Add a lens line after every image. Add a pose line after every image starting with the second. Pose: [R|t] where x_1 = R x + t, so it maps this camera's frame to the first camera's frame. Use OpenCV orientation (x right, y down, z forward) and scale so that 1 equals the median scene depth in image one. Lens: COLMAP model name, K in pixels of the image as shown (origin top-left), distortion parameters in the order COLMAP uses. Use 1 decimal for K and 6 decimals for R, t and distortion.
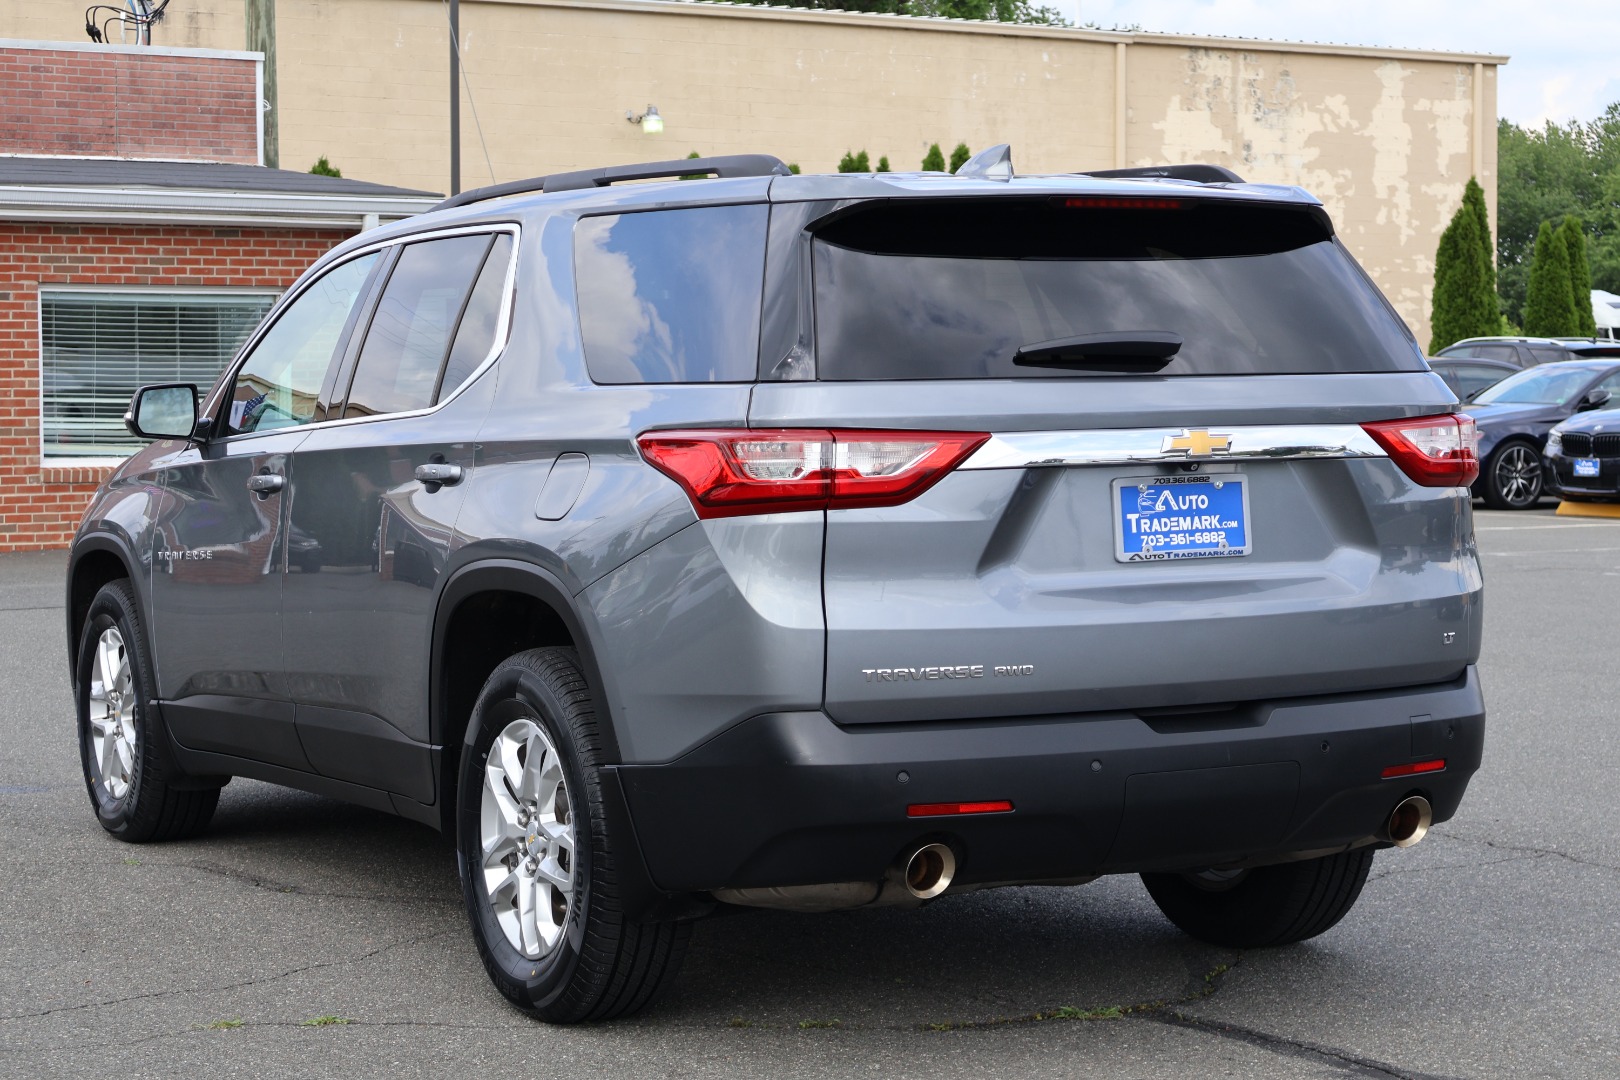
lens RADIAL K [[3201.9, 0, 810.0], [0, 3201.9, 540.0], [0, 0, 1]] dist [0.007183, -0.080763]
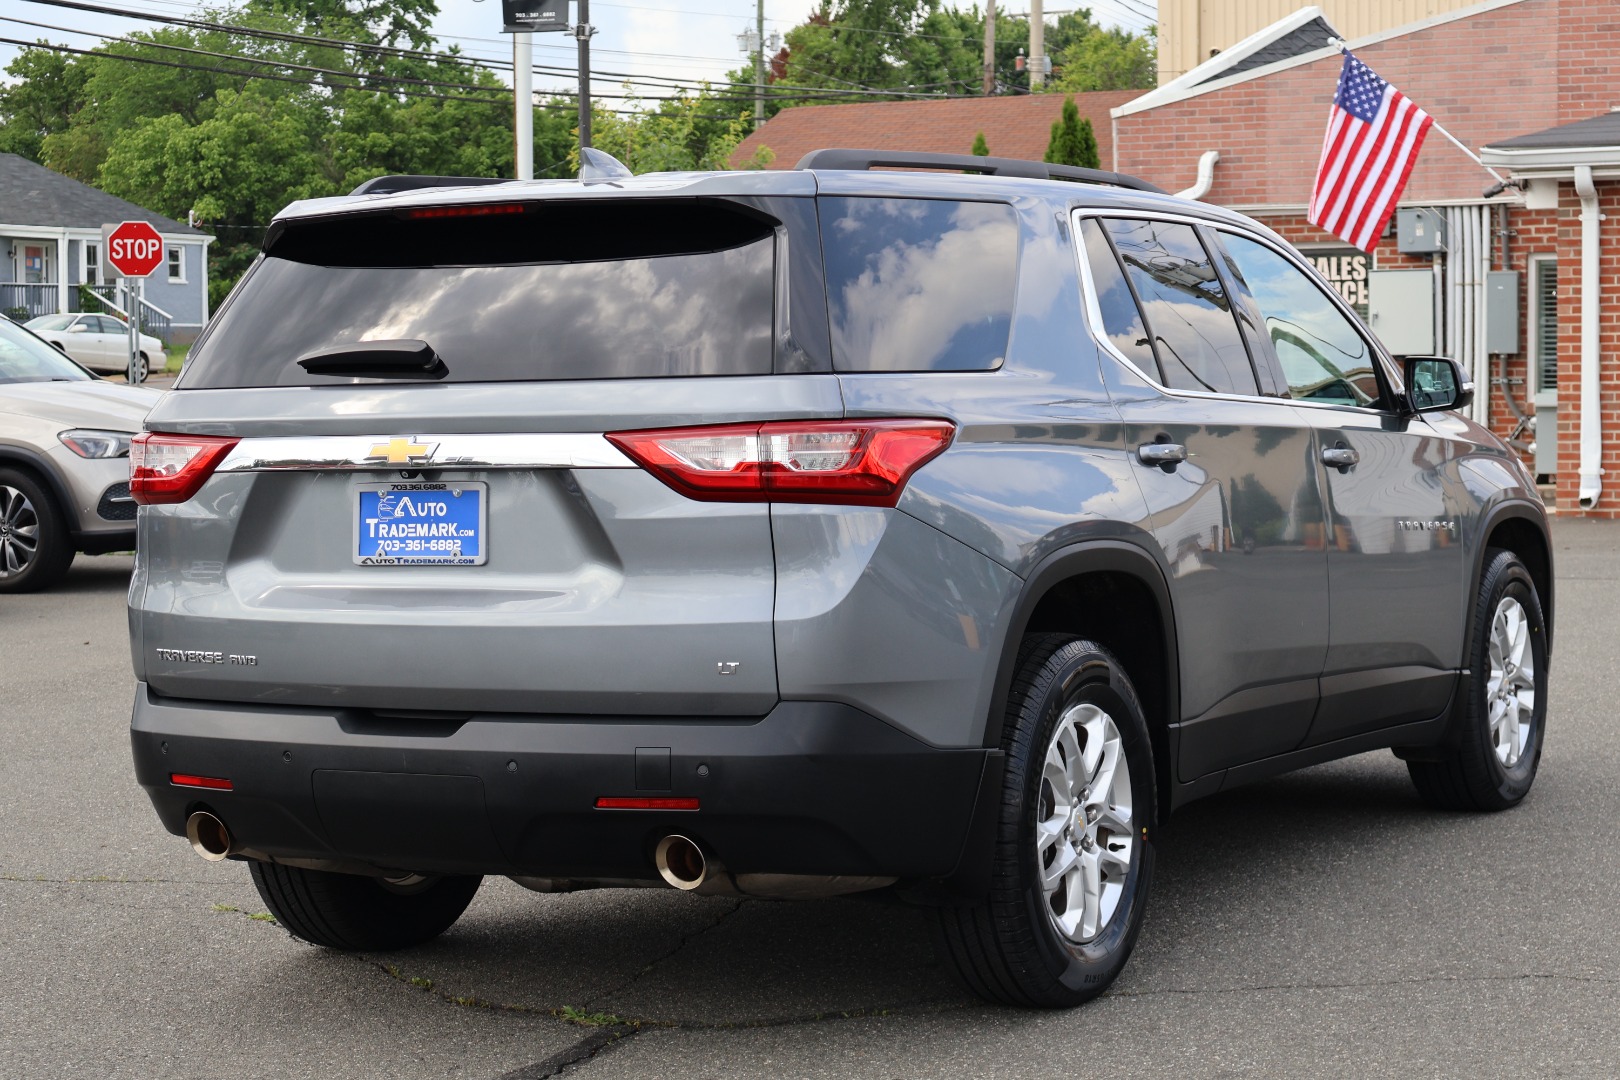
lens RADIAL K [[3201.9, 0, 810.0], [0, 3201.9, 540.0], [0, 0, 1]] dist [0.007183, -0.080763]
pose [[0.558263, 0.043251, -0.828536, 1.015384], [-0.026929, 0.999059, 0.034008, -0.039423], [0.829227, 0.003326, 0.558902, 0.534931]]
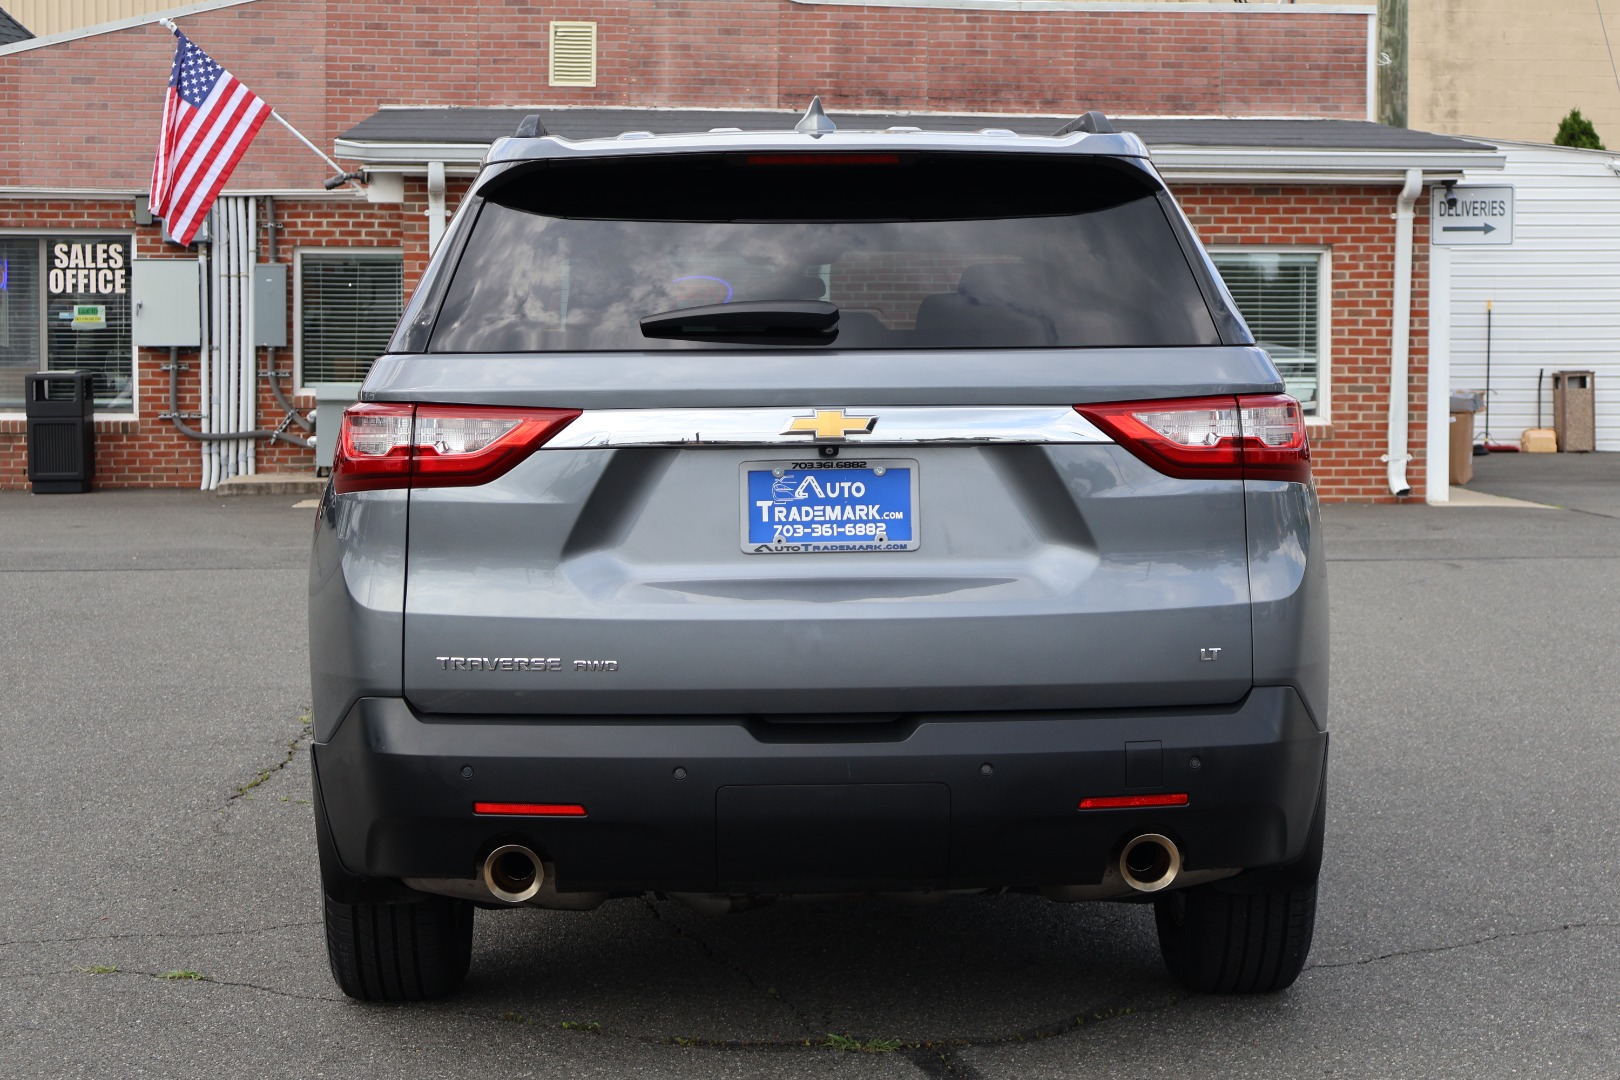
lens RADIAL K [[3201.9, 0, 810.0], [0, 3201.9, 540.0], [0, 0, 1]] dist [0.007183, -0.080763]
pose [[0.896135, 0.033347, -0.442527, 0.509101], [-0.027226, 0.999426, 0.020178, -0.015549], [0.442946, -0.006034, 0.896528, 0.185171]]
